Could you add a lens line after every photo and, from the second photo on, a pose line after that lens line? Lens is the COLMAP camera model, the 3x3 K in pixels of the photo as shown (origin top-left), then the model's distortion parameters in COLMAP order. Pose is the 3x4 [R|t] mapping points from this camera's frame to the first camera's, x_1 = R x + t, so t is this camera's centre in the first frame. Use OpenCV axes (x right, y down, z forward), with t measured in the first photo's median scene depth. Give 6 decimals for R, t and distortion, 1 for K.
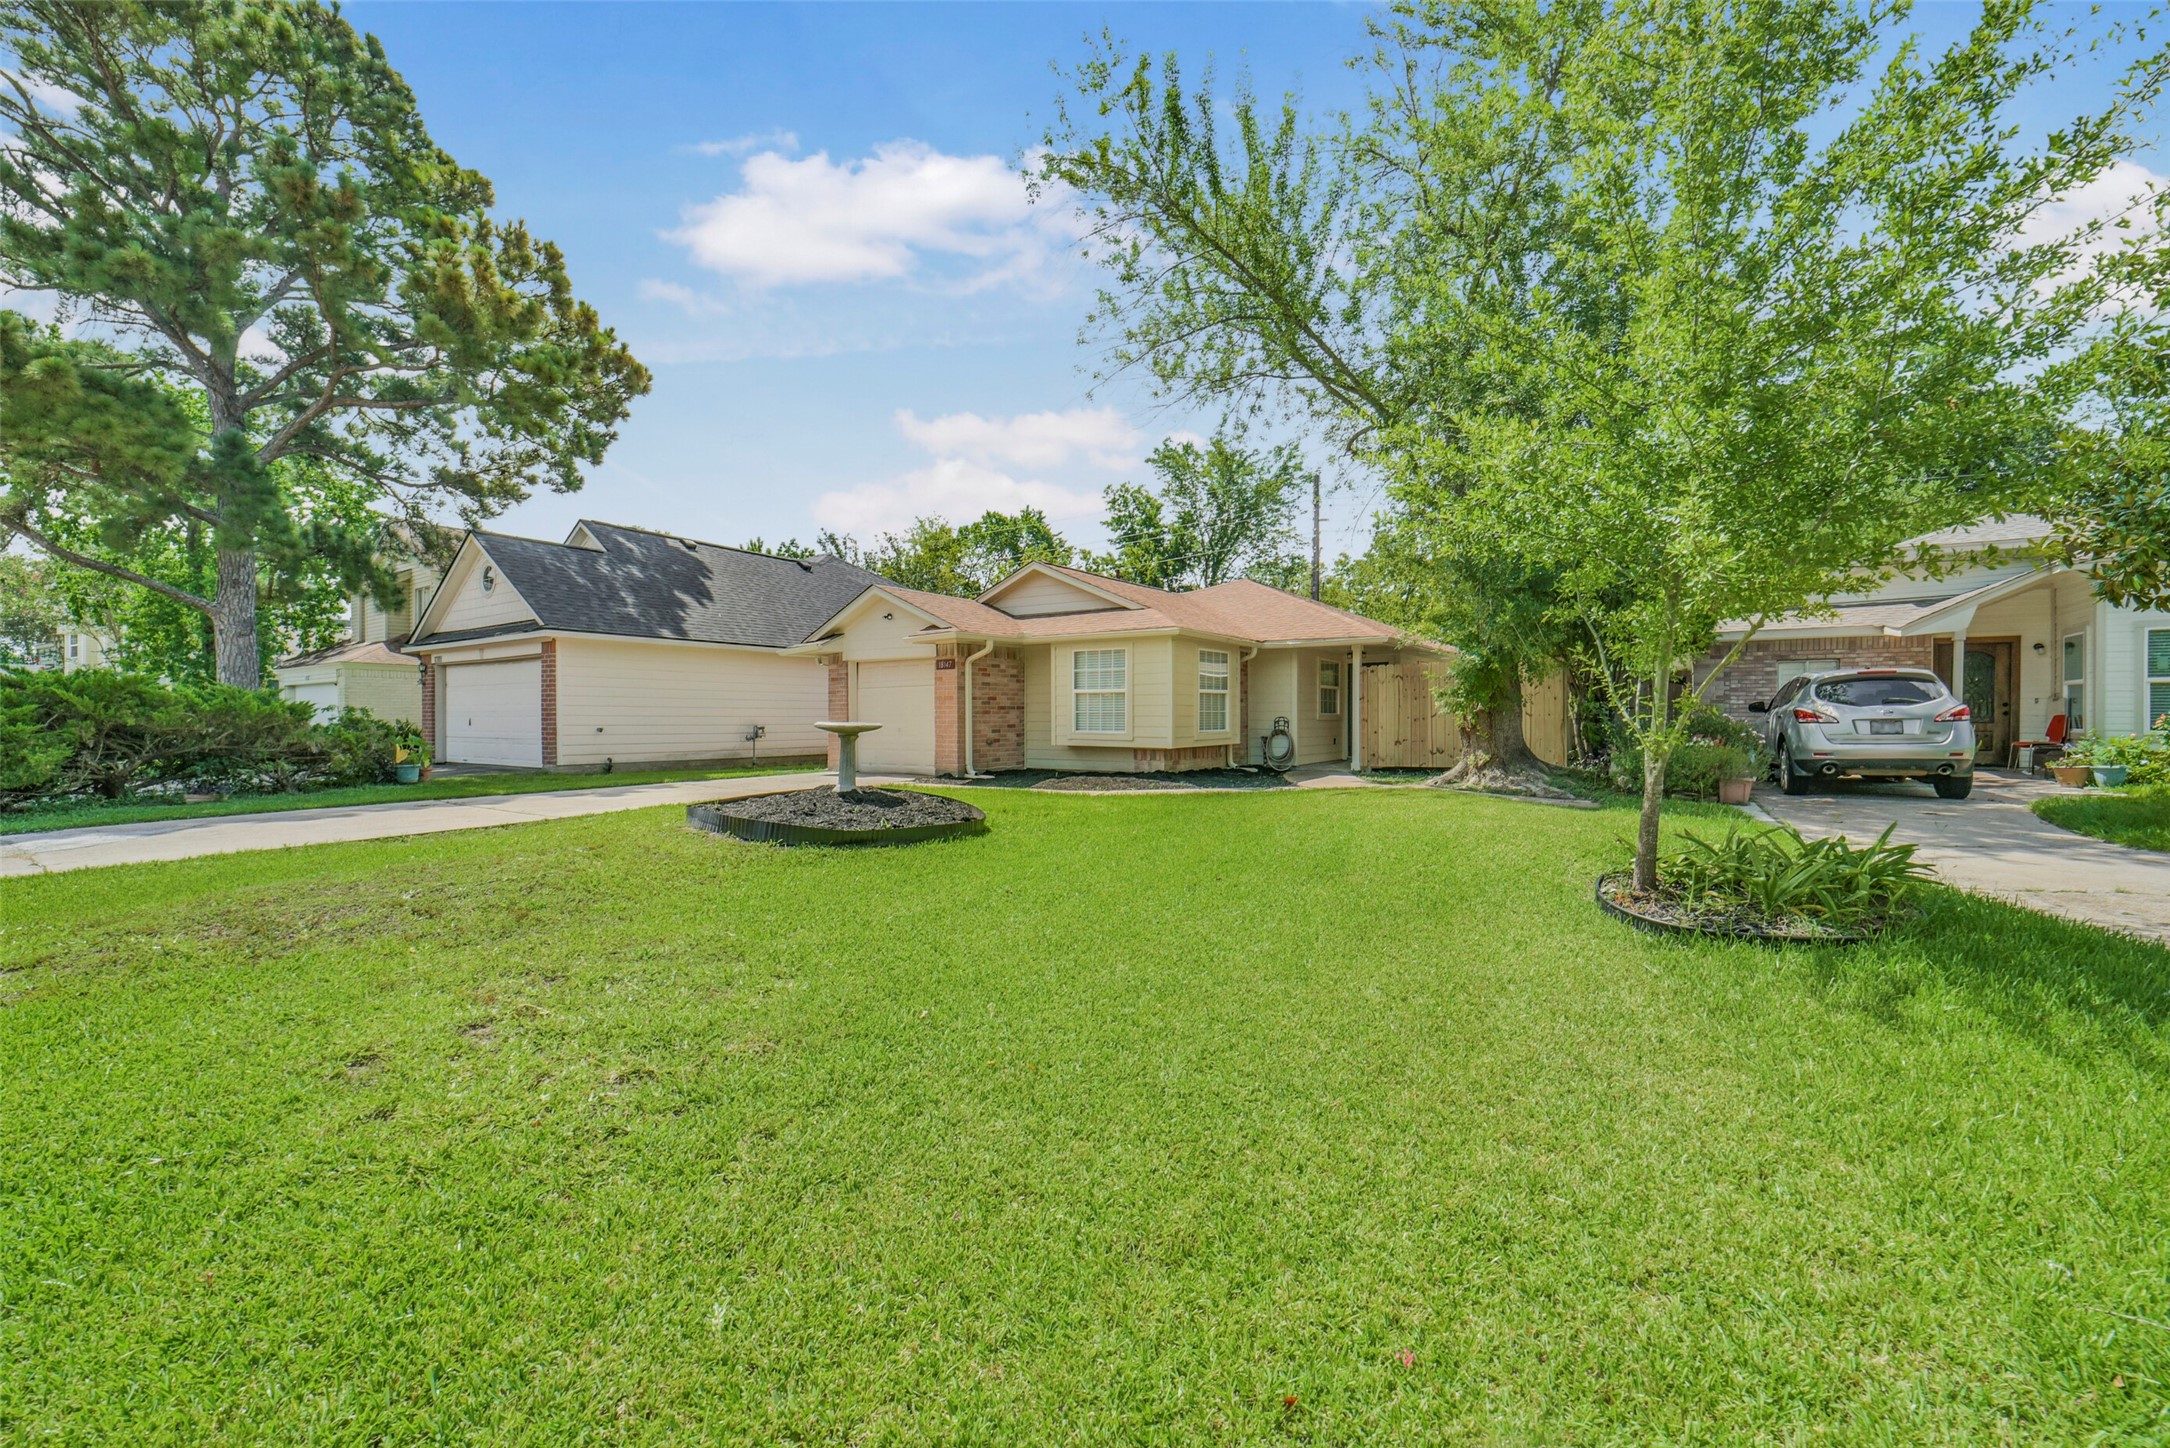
lens RADIAL K [[845.6, 0, 1095.8], [0, 845.6, 715.6], [0, 0, 1]] dist [-0.017266, 0.000261]
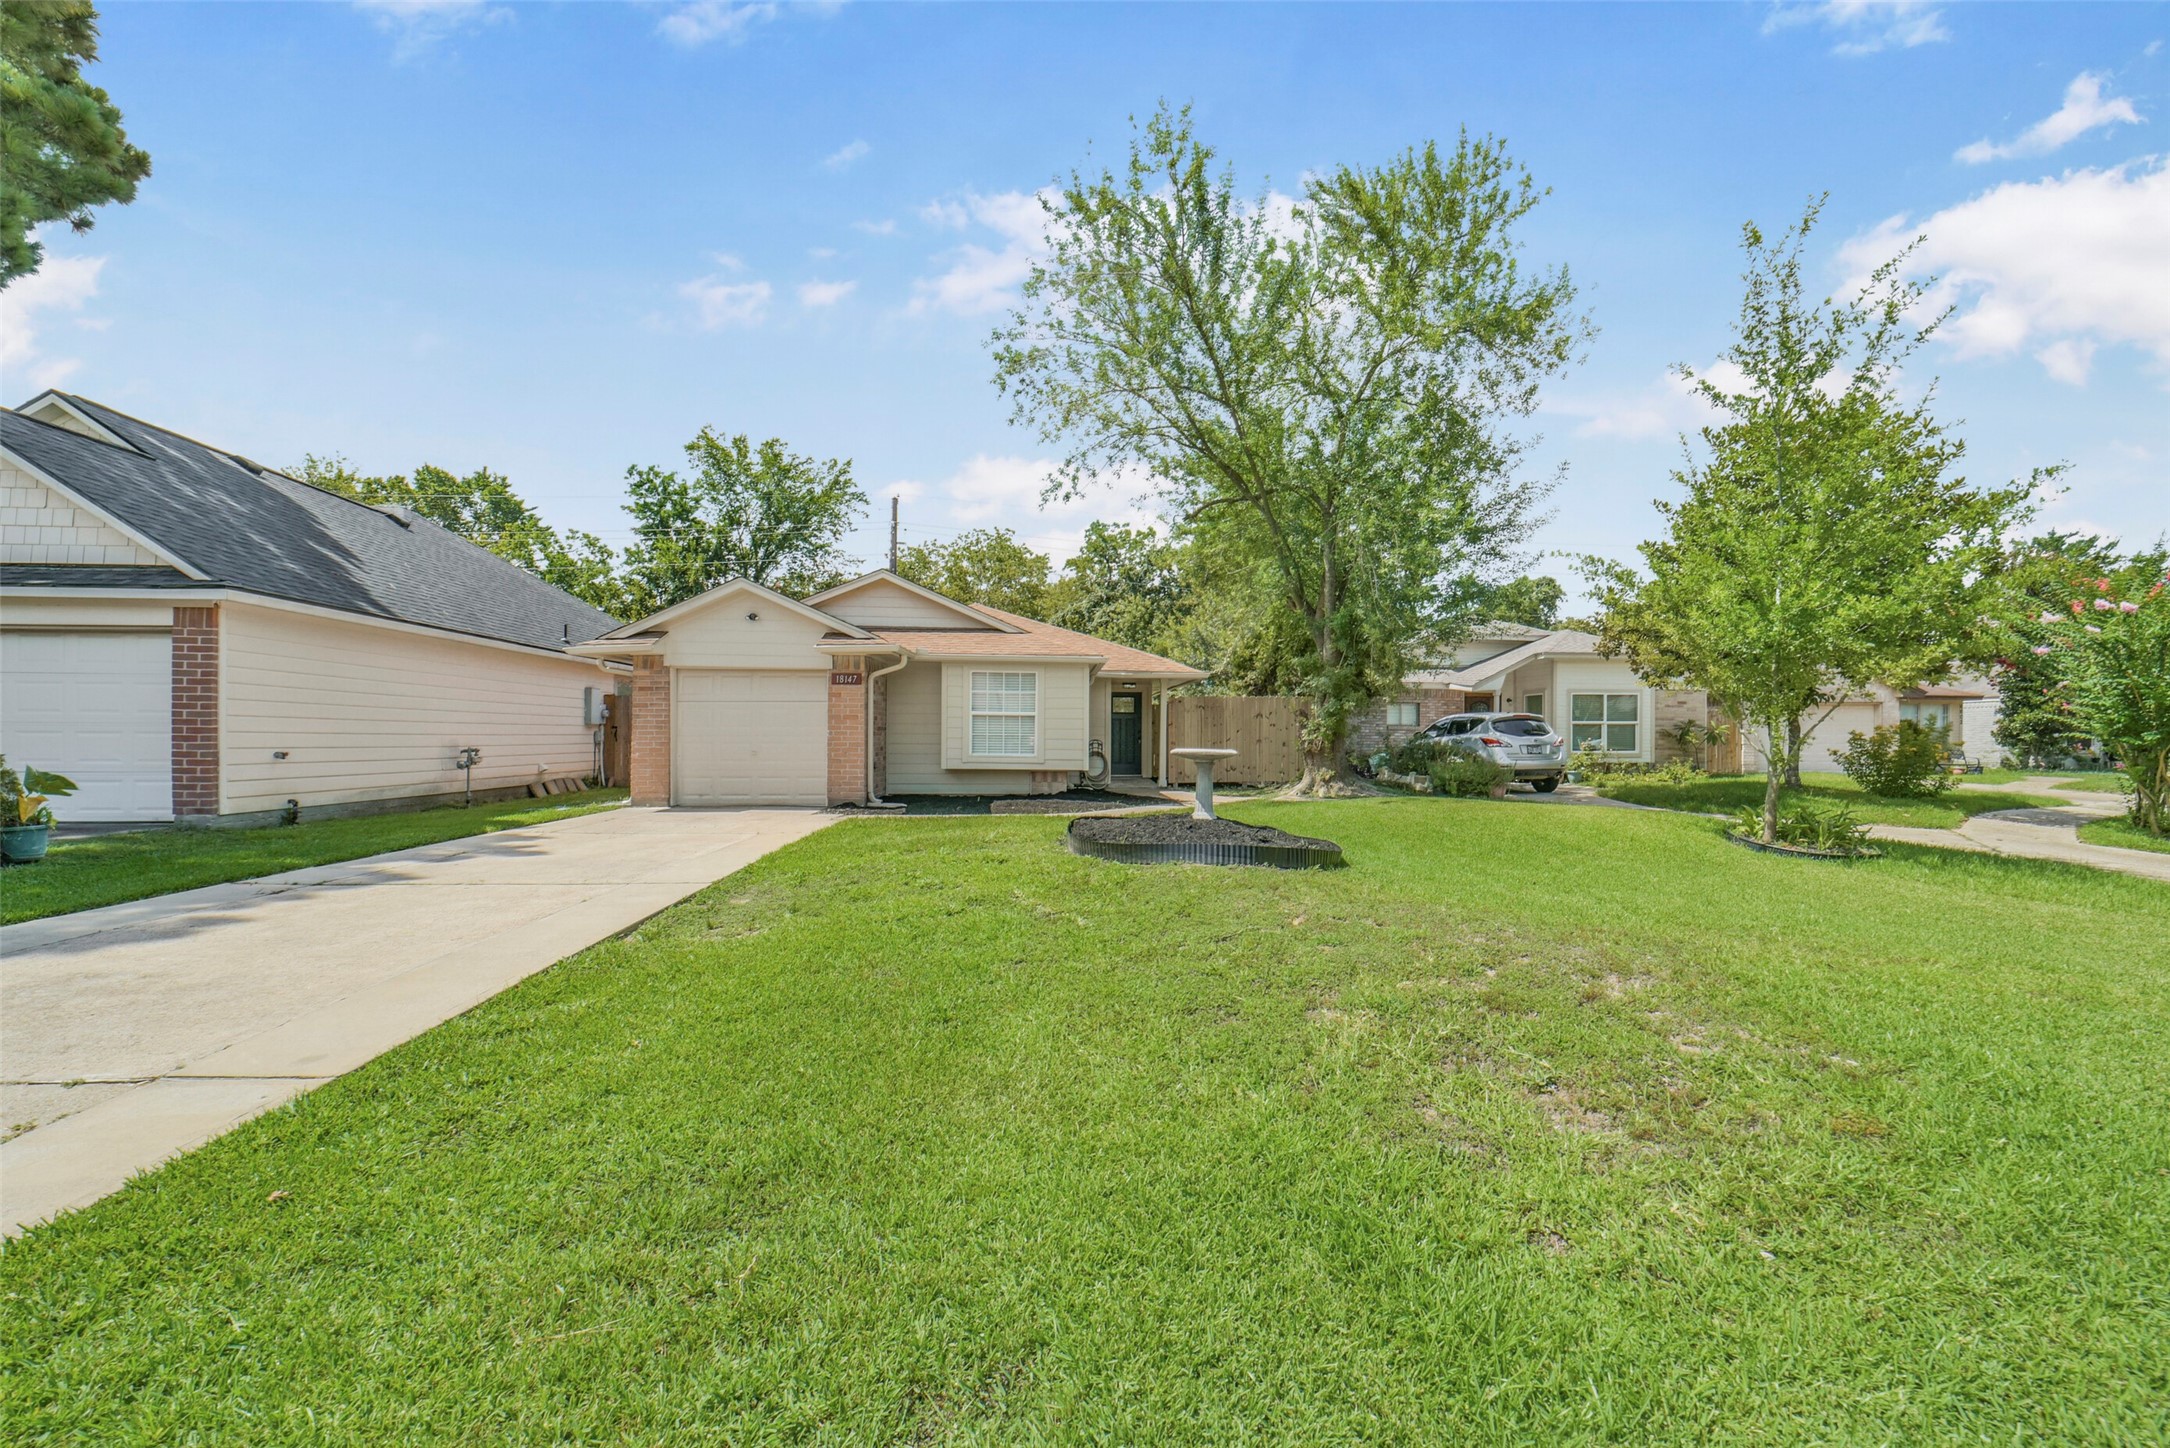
lens RADIAL K [[845.6, 0, 1082.4], [0, 845.6, 746.4], [0, 0, 1]] dist [-0.017266, 0.000261]
pose [[0.796342, 0.000521, 0.604847, -0.458716], [-0.009208, 0.999894, 0.011262, -0.001974], [-0.604777, -0.014538, 0.796262, 0.136124]]
